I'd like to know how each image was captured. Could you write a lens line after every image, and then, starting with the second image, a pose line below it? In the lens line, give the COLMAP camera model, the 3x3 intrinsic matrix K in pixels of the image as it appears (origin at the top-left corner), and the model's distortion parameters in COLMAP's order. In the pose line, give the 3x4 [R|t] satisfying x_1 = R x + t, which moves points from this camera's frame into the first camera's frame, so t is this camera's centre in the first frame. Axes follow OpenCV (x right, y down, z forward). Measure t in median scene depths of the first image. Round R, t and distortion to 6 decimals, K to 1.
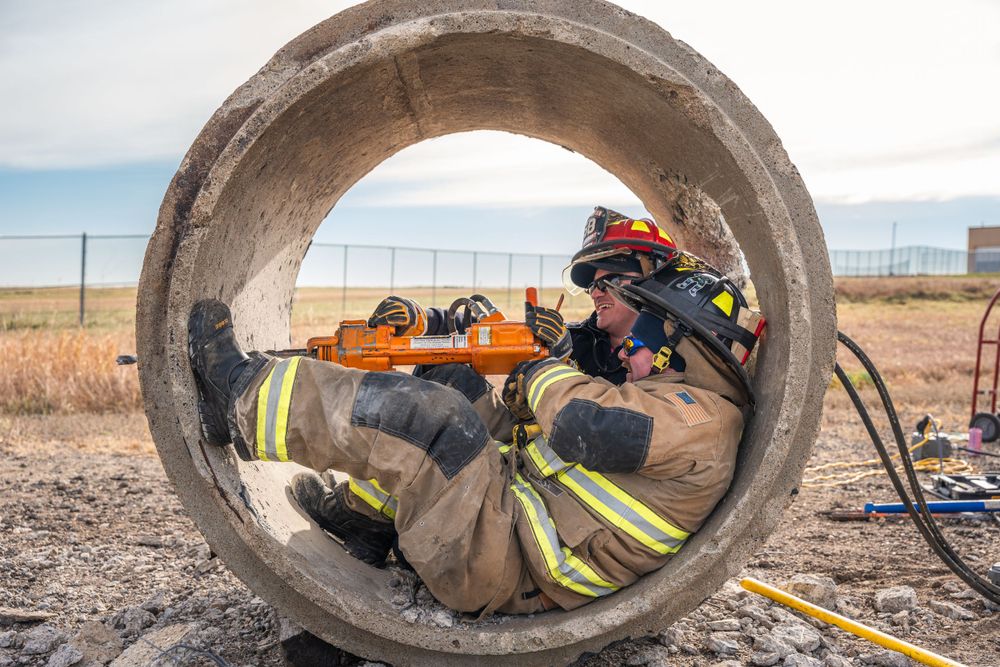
lens RADIAL K [[1125.1, 0, 493.5], [0, 1125.1, 333.9], [0, 0, 1]] dist [0.000337, 0.000000]
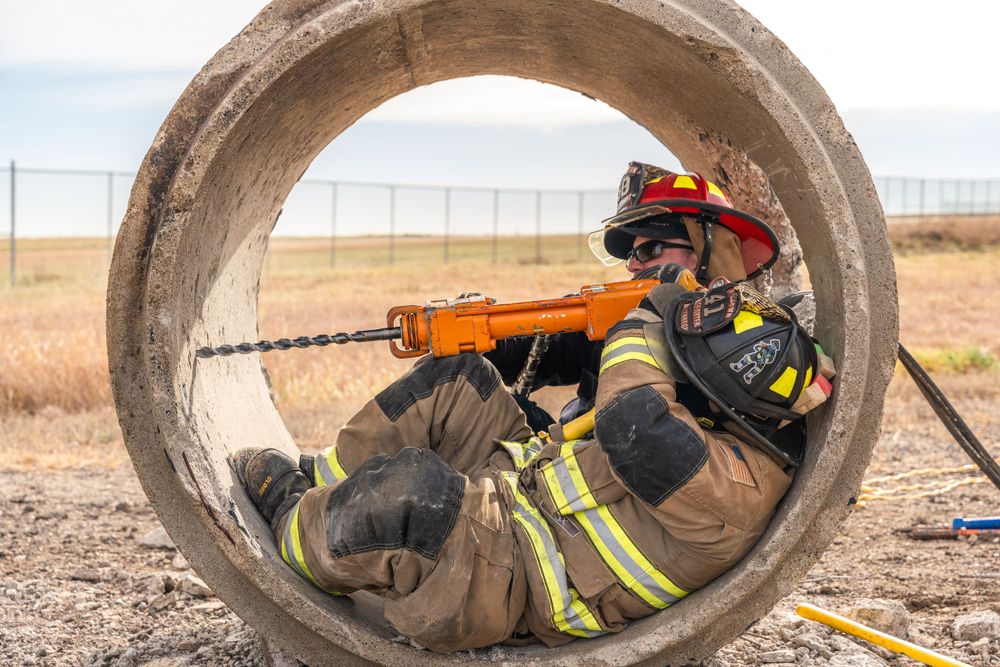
lens RADIAL K [[1604.8, 0, 503.8], [0, 1604.8, 333.4], [0, 0, 1]] dist [0.015166, 0.000000]
pose [[0.999653, -0.011101, 0.023895, -0.033220], [0.010496, 0.999625, 0.025293, -0.024495], [-0.024167, -0.025033, 0.999394, -0.232545]]
